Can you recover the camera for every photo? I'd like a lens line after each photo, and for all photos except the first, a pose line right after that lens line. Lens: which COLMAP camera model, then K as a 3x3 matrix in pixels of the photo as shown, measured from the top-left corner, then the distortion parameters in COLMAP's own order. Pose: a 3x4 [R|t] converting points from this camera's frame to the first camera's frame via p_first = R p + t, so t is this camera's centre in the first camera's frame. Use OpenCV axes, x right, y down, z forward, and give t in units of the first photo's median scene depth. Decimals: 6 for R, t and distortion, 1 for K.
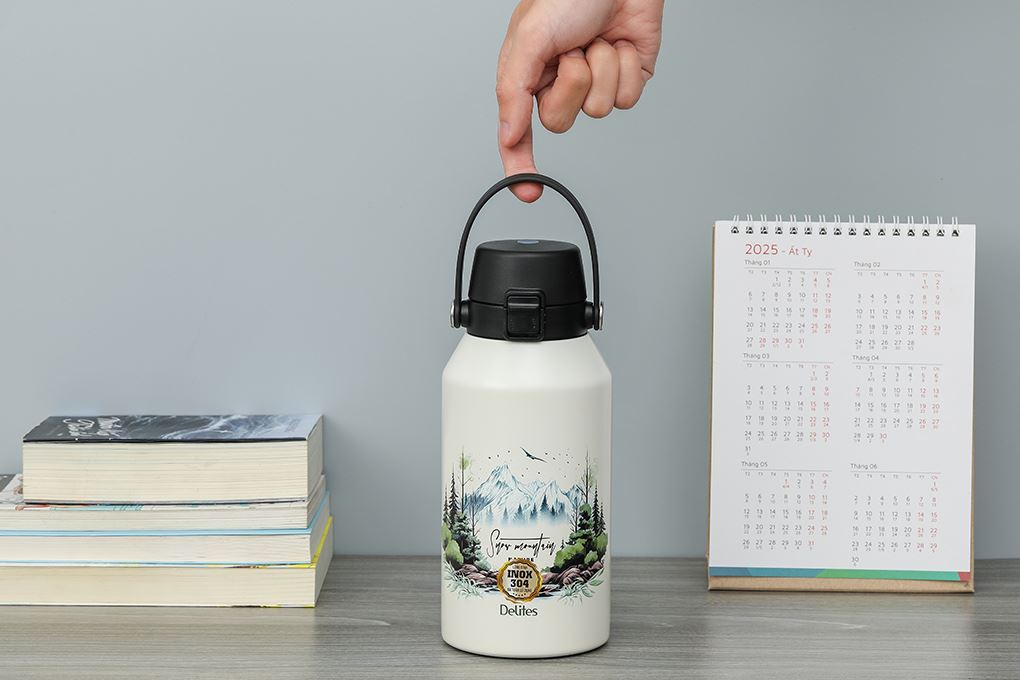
lens RADIAL K [[4583.2, 0, 510.0], [0, 4583.2, 340.0], [0, 0, 1]] dist [-0.047189, -7.364303]
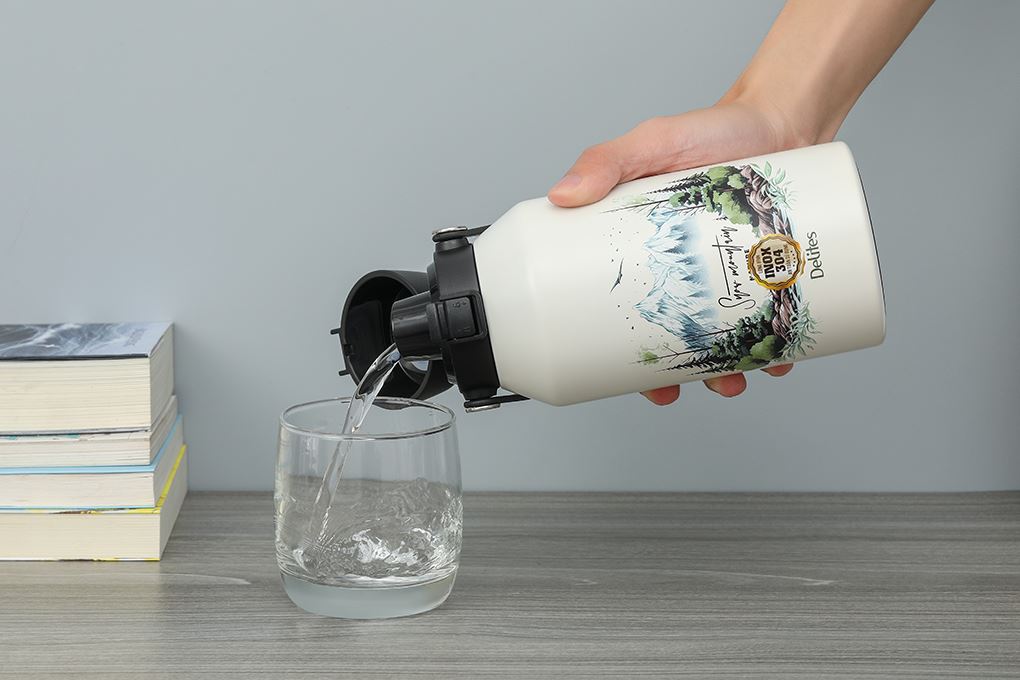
lens RADIAL K [[4583.2, 0, 510.0], [0, 4583.2, 340.0], [0, 0, 1]] dist [-0.047189, -7.364303]
pose [[0.999895, -0.006251, 0.013090, 0.009429], [0.005826, 0.999464, 0.032220, -0.007125], [-0.013284, -0.032140, 0.999395, 0.181195]]
